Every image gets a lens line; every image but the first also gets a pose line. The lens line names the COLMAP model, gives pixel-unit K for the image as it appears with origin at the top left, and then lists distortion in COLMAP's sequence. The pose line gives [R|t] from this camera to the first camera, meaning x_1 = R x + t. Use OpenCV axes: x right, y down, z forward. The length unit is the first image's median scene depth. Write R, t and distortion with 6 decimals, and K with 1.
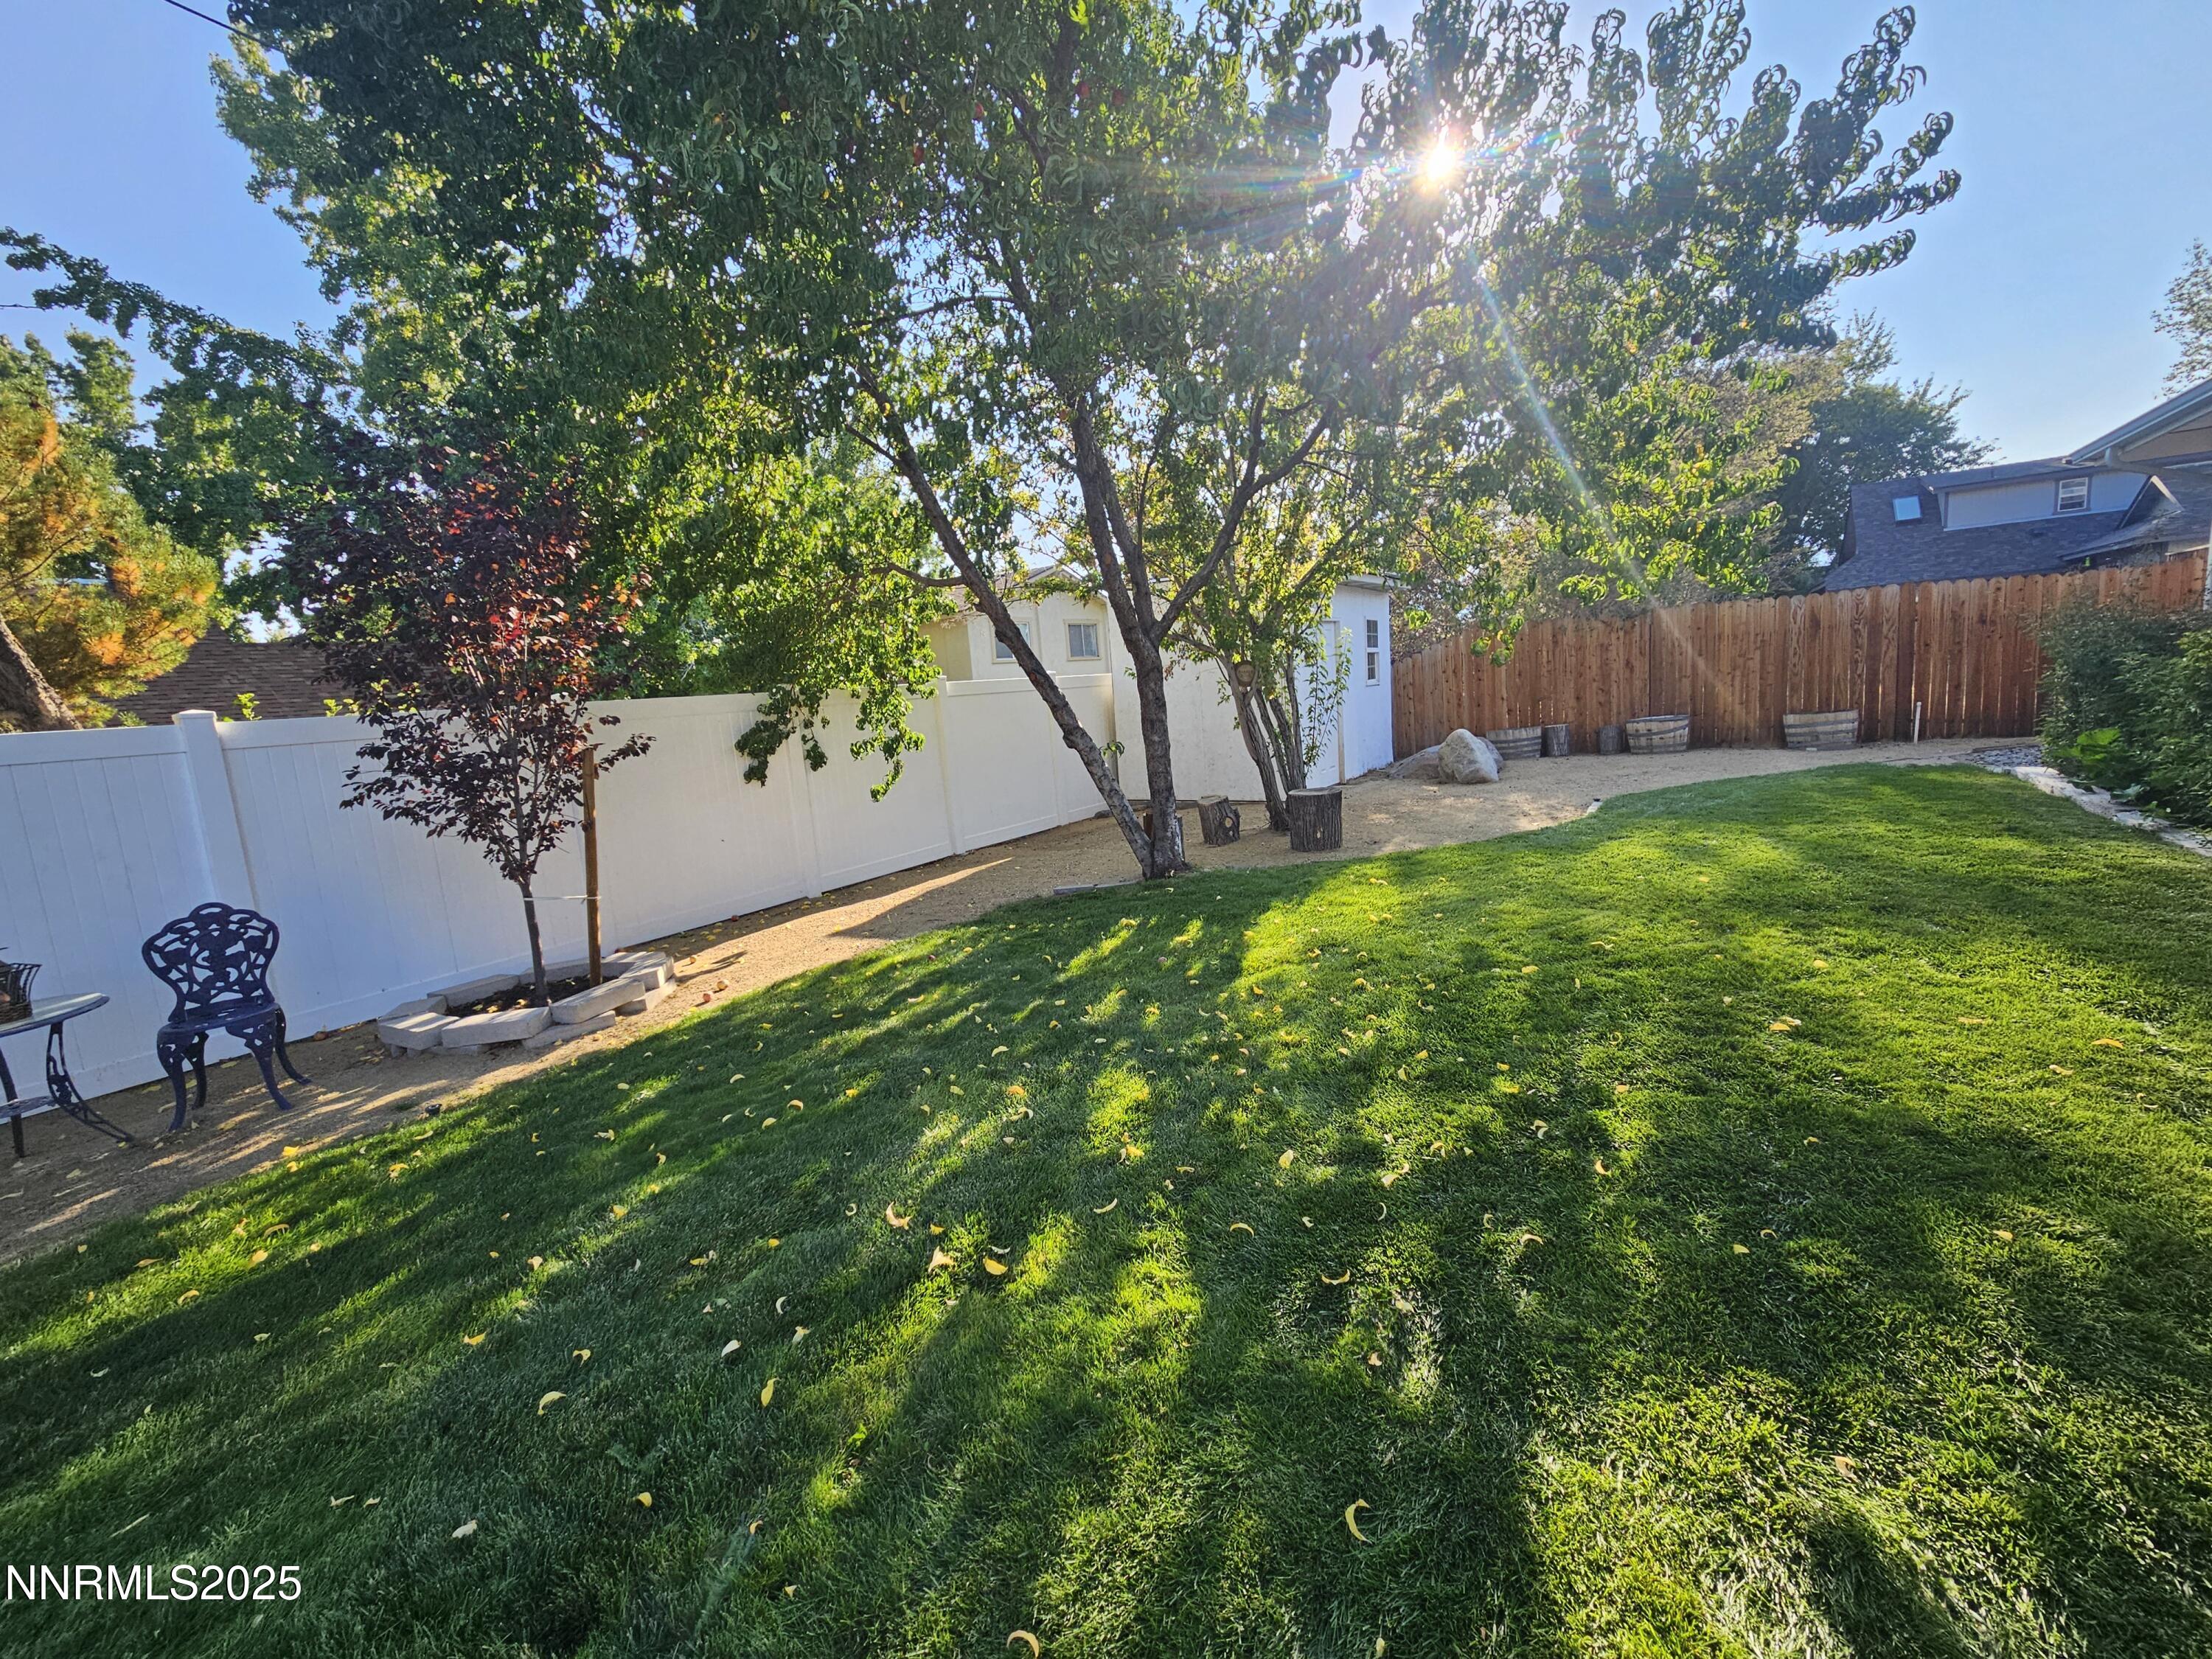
lens RADIAL K [[913.4, 0, 1107.6], [0, 913.4, 818.1], [0, 0, 1]] dist [0.001806, 0.000713]
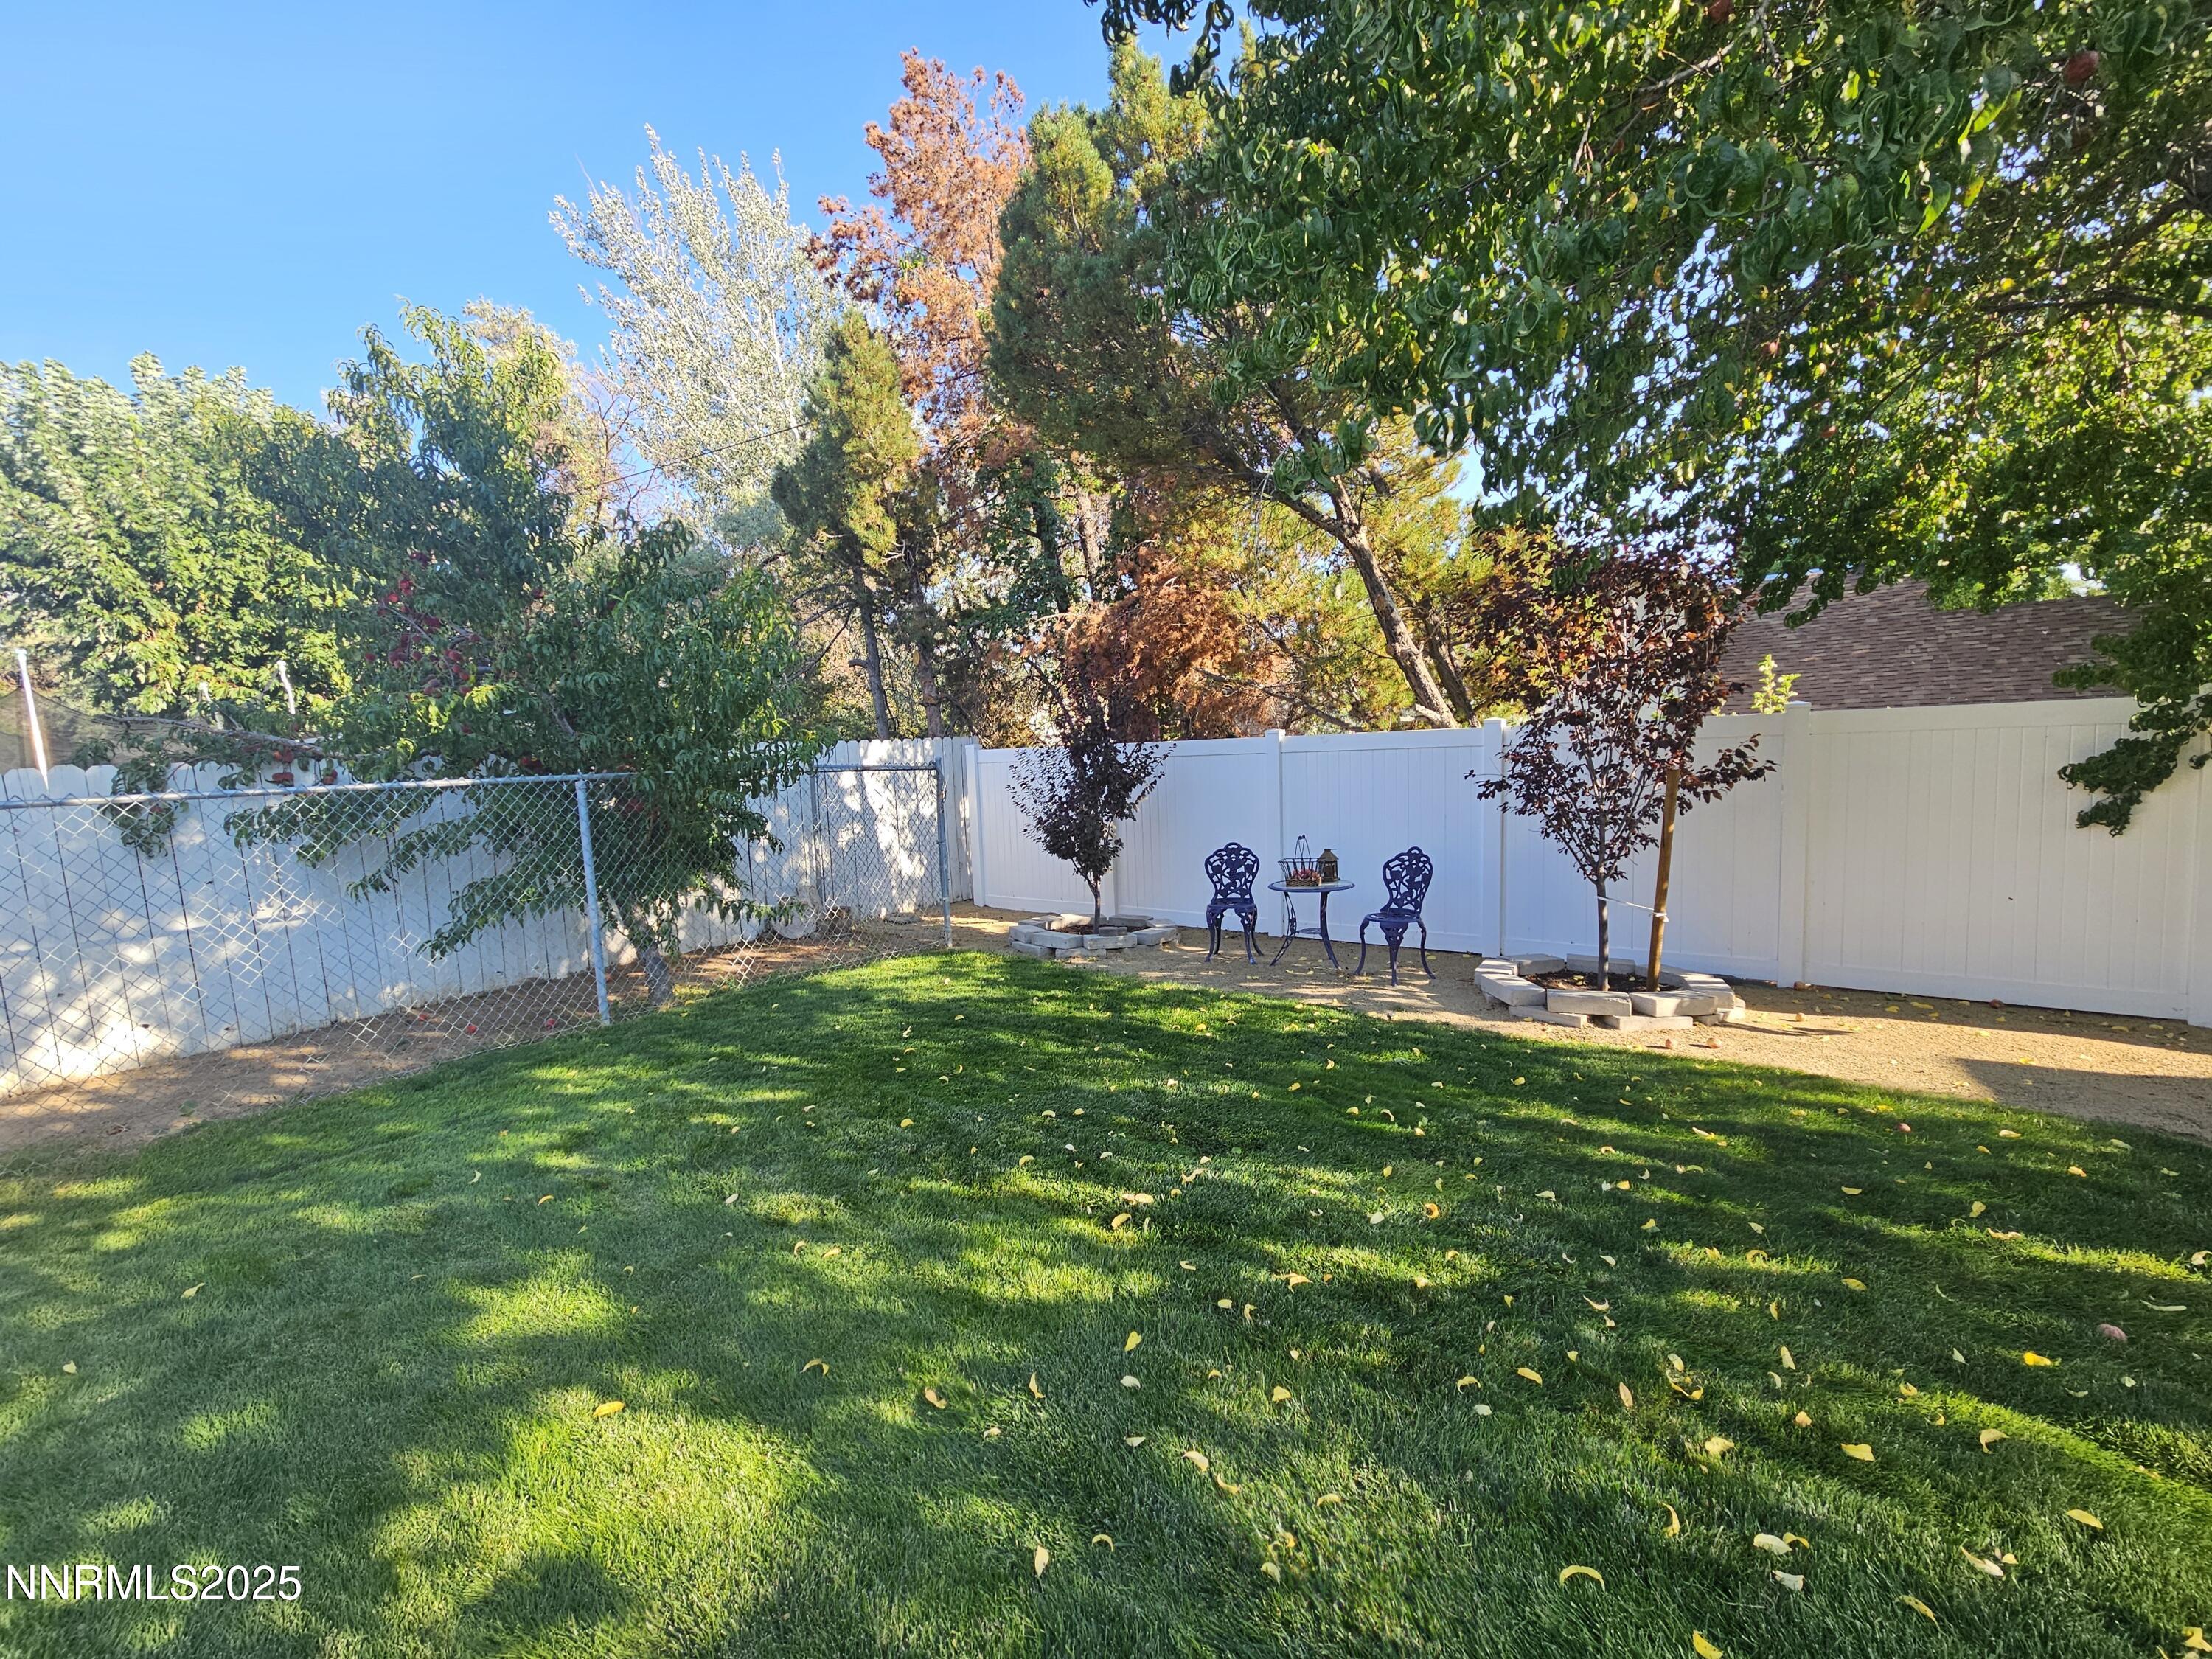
lens RADIAL K [[906.8, 0, 1110.7], [0, 906.8, 818.8], [0, 0, 1]] dist [0.007292, -0.002798]
pose [[-0.037446, 0.155978, -0.987051, 0.518357], [-0.096611, 0.982551, 0.158932, -0.137515], [0.994618, 0.101311, -0.021724, 0.458824]]
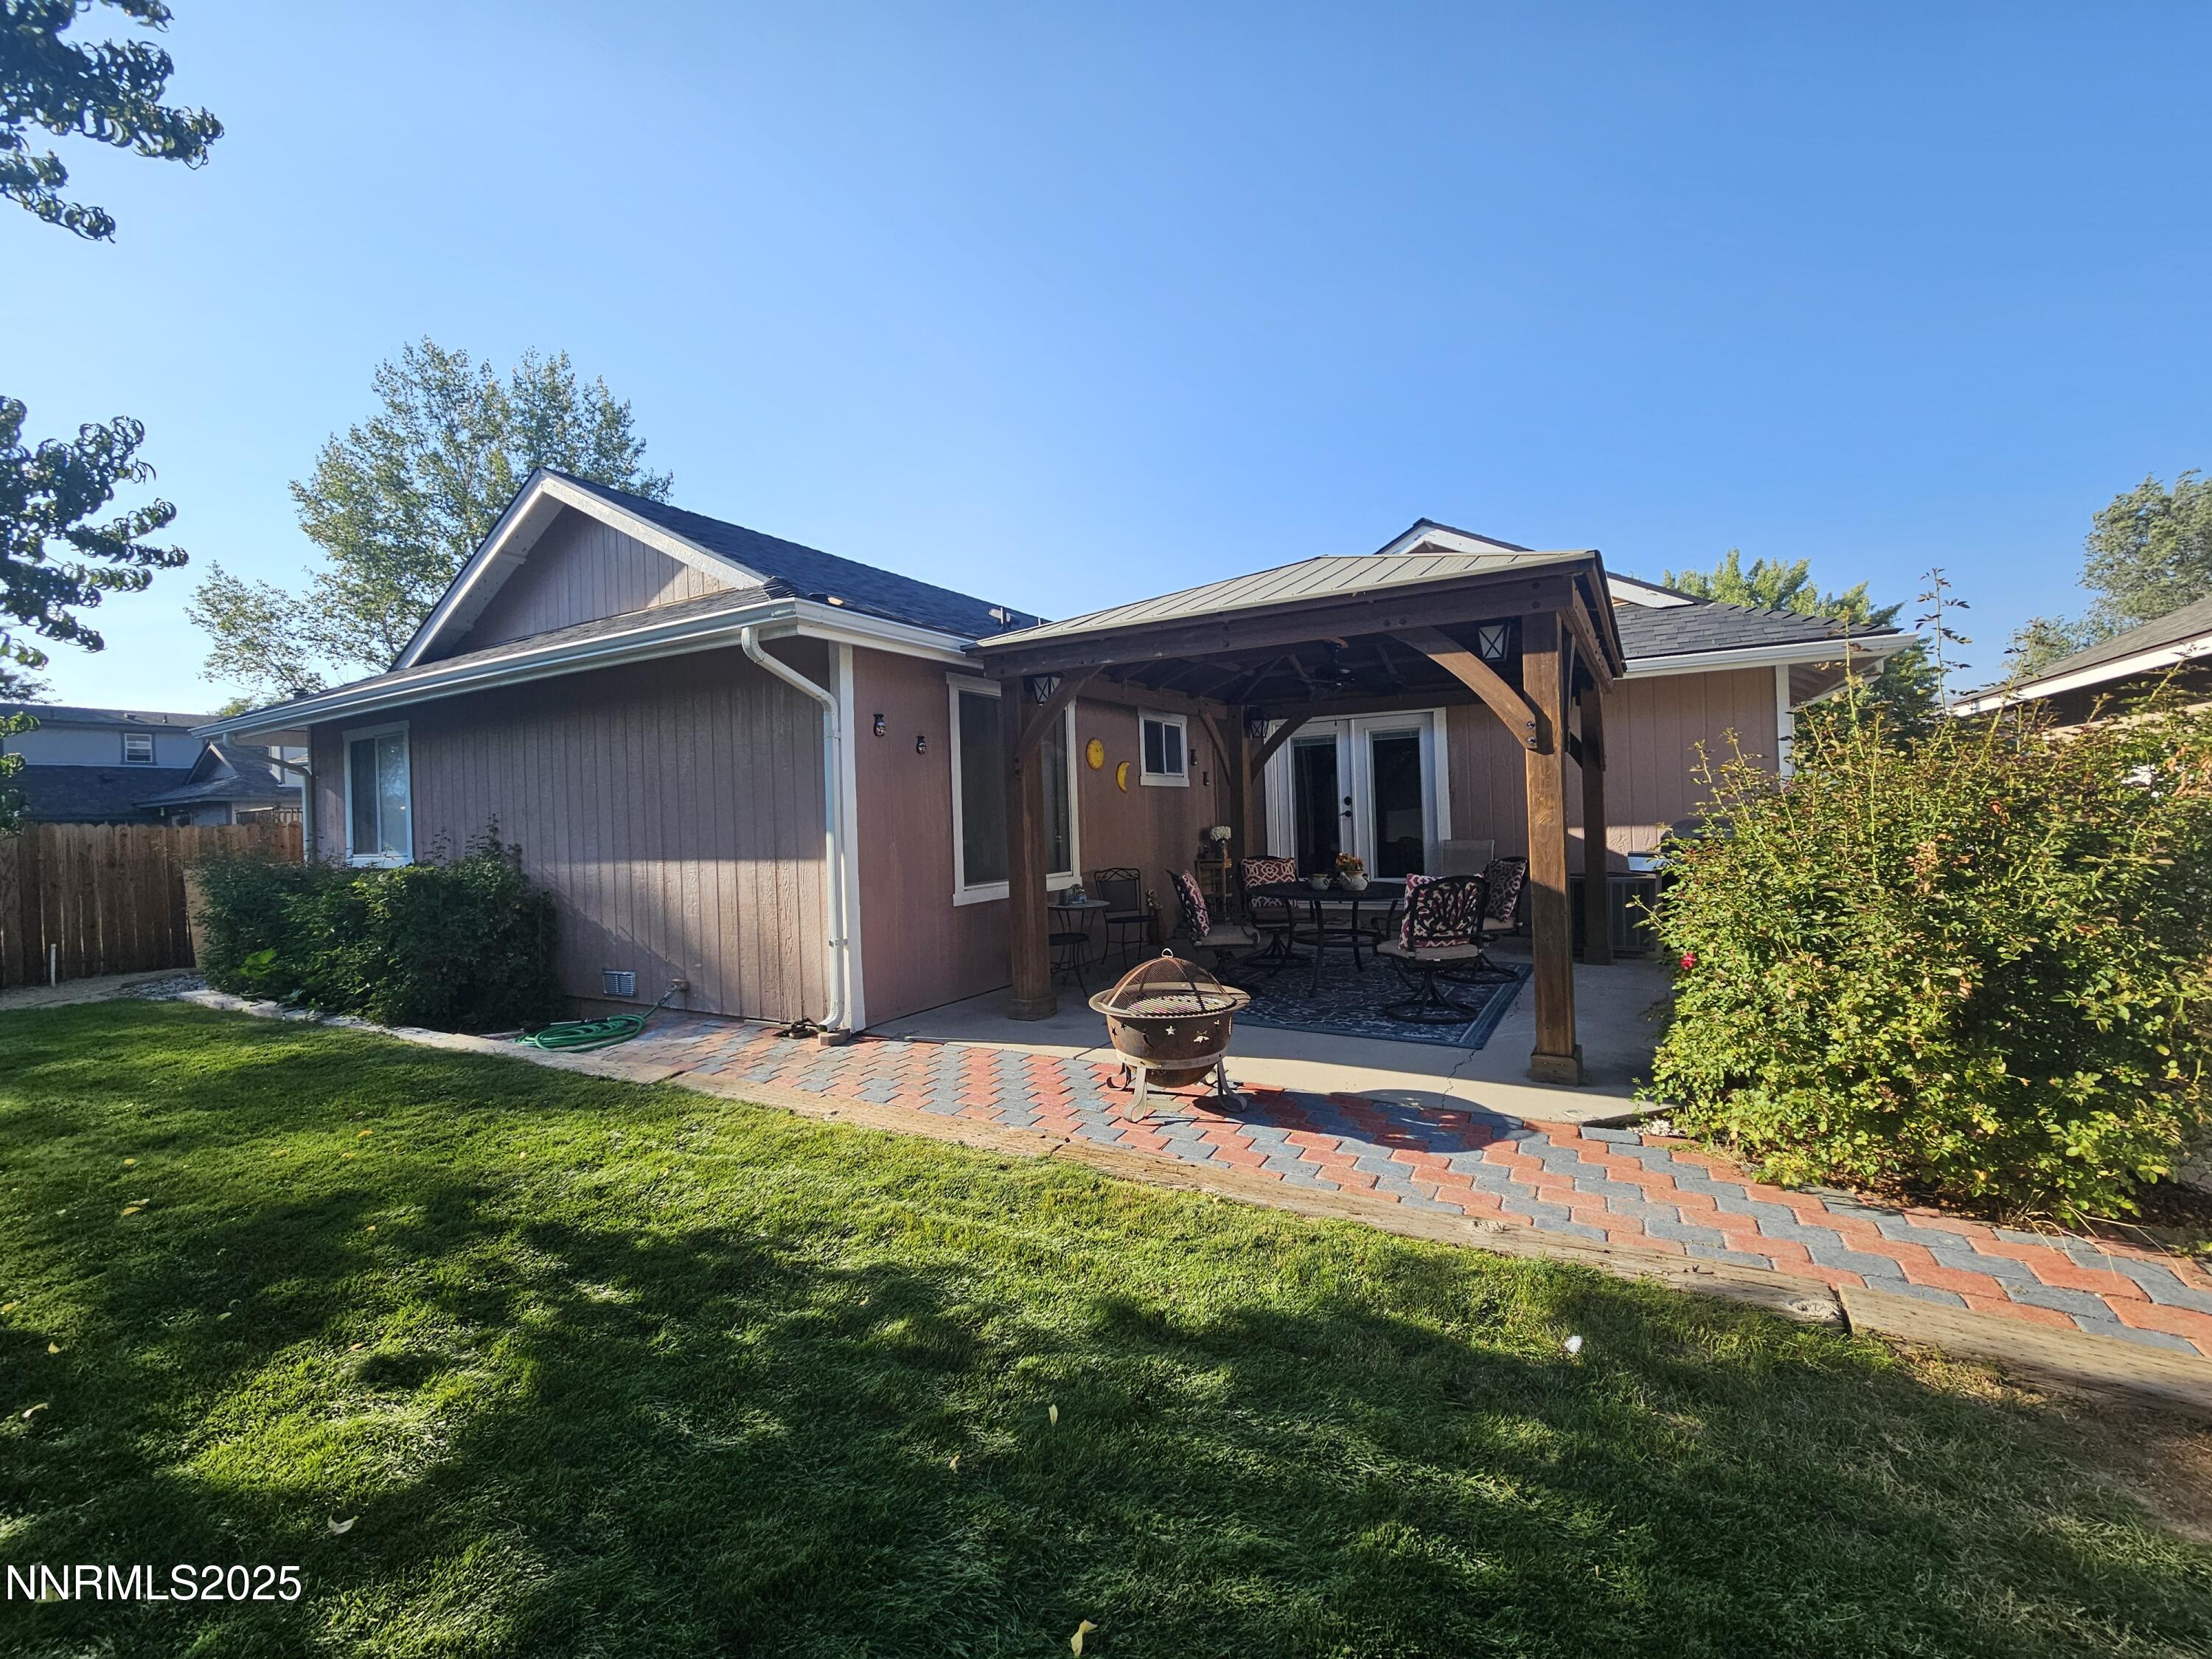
lens RADIAL K [[913.4, 0, 1107.6], [0, 913.4, 818.1], [0, 0, 1]] dist [0.001806, 0.000713]
pose [[-0.050503, 0.081799, 0.995368, -0.383583], [0.179302, 0.981190, -0.071536, 0.033658], [-0.982497, 0.174859, -0.064220, -0.166291]]
